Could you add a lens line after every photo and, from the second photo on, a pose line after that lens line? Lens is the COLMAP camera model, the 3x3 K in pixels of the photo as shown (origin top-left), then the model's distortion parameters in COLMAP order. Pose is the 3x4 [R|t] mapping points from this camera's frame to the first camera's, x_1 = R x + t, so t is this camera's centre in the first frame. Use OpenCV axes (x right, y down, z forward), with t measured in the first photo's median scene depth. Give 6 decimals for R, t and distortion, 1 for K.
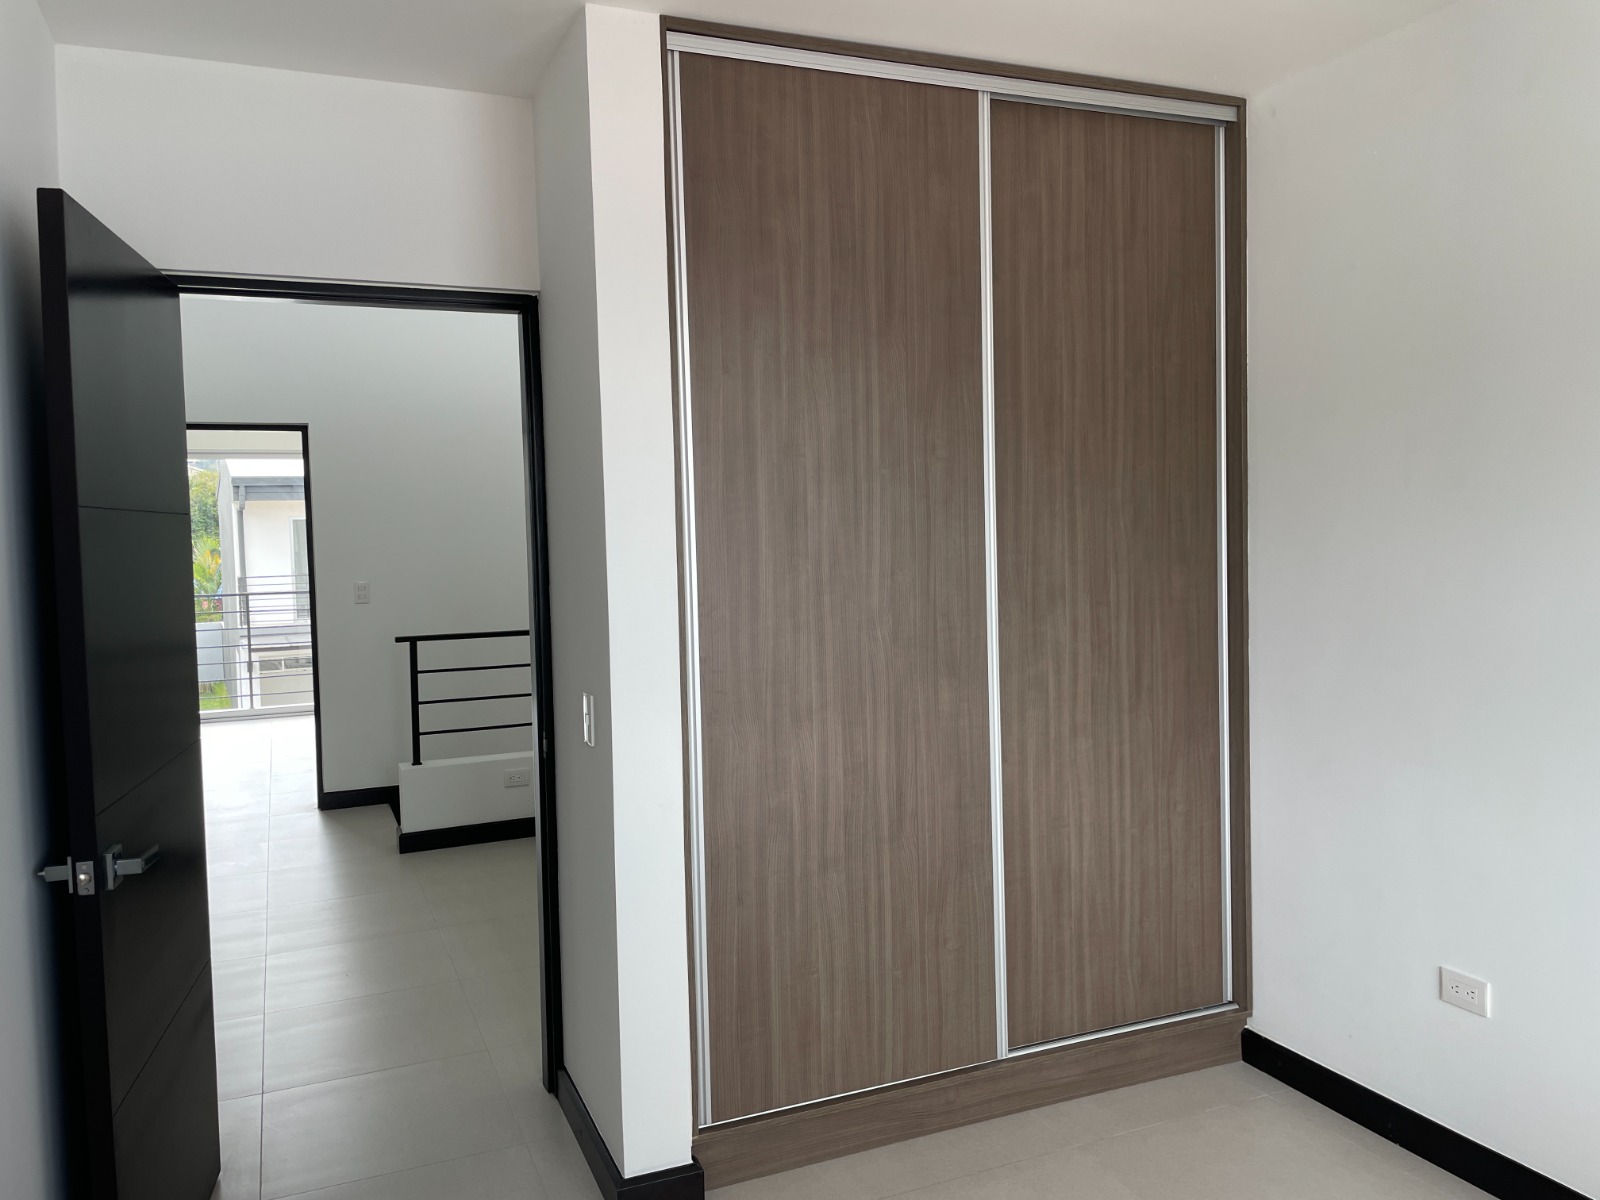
lens RADIAL K [[1205.9, 0, 797.6], [0, 1205.9, 600.5], [0, 0, 1]] dist [0.008622, -0.030766]
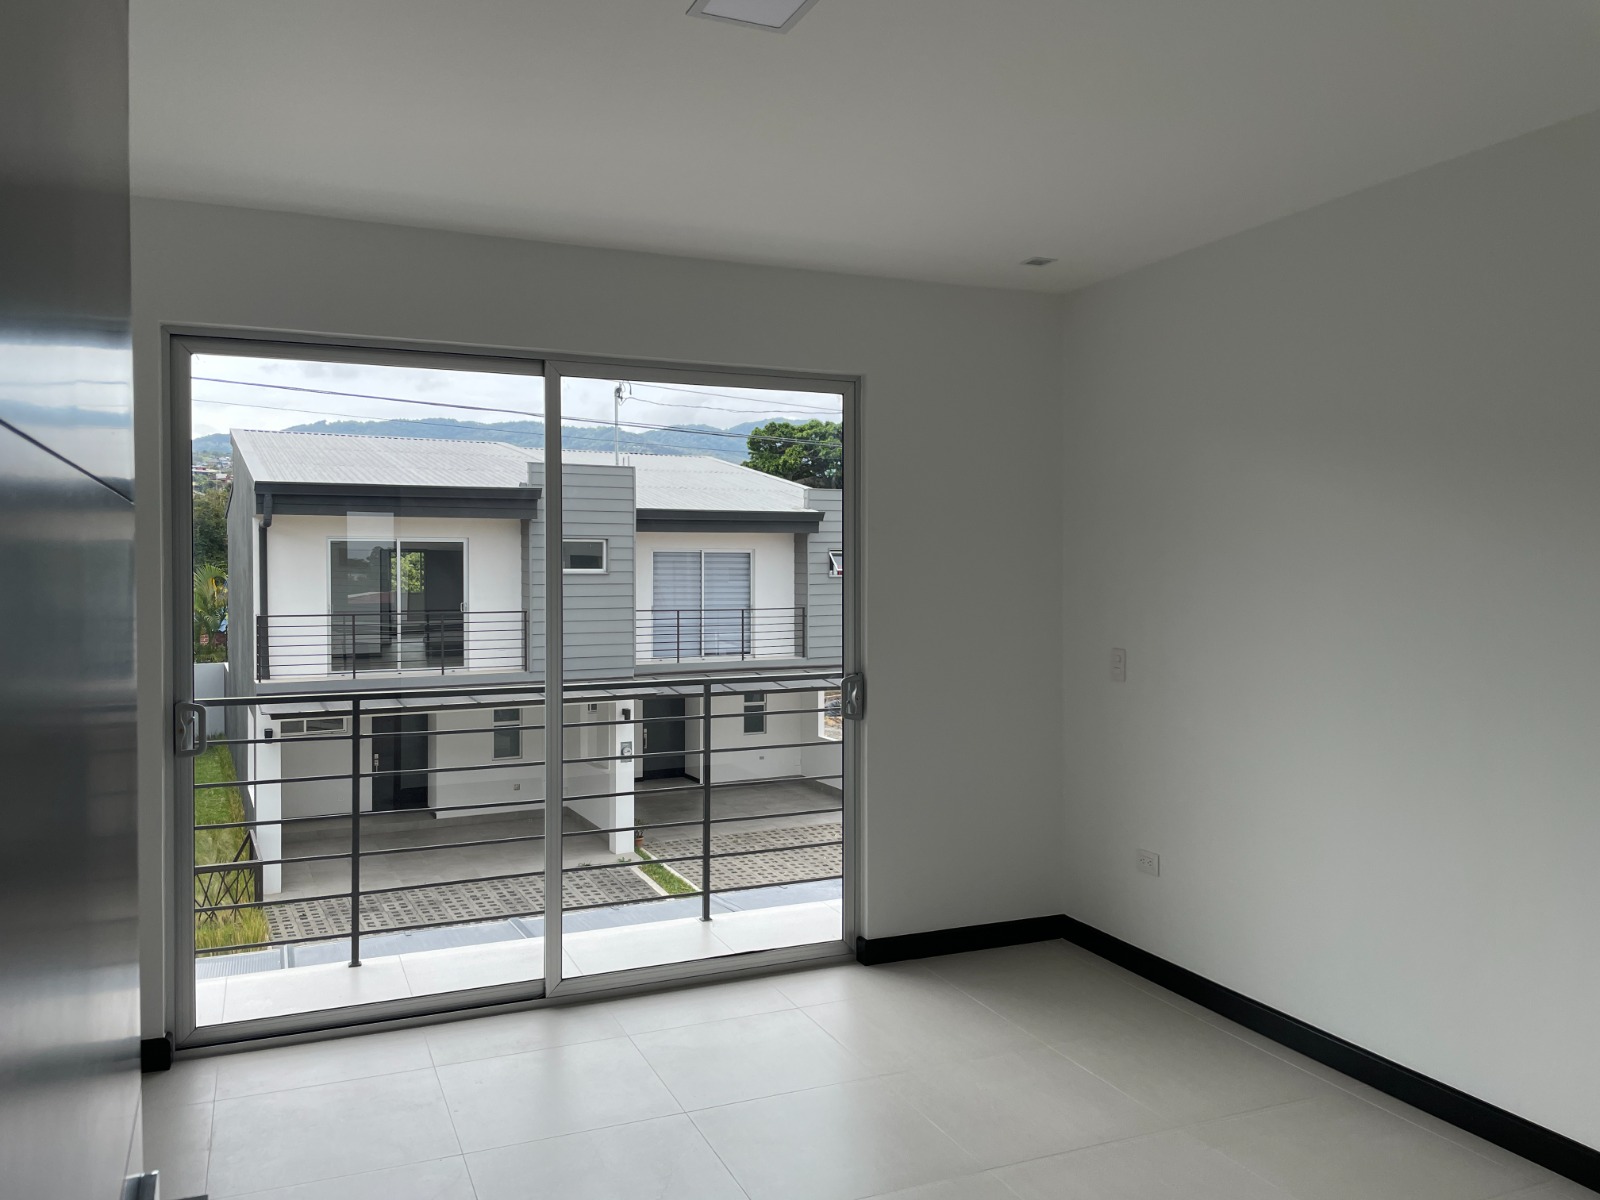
lens RADIAL K [[1205.9, 0, 803.7], [0, 1205.9, 600.7], [0, 0, 1]] dist [0.008622, -0.030766]
pose [[0.999732, 0.021973, 0.007281, -0.110988], [-0.021728, 0.999247, -0.032132, -0.010287], [-0.007982, 0.031965, 0.999457, 0.211585]]
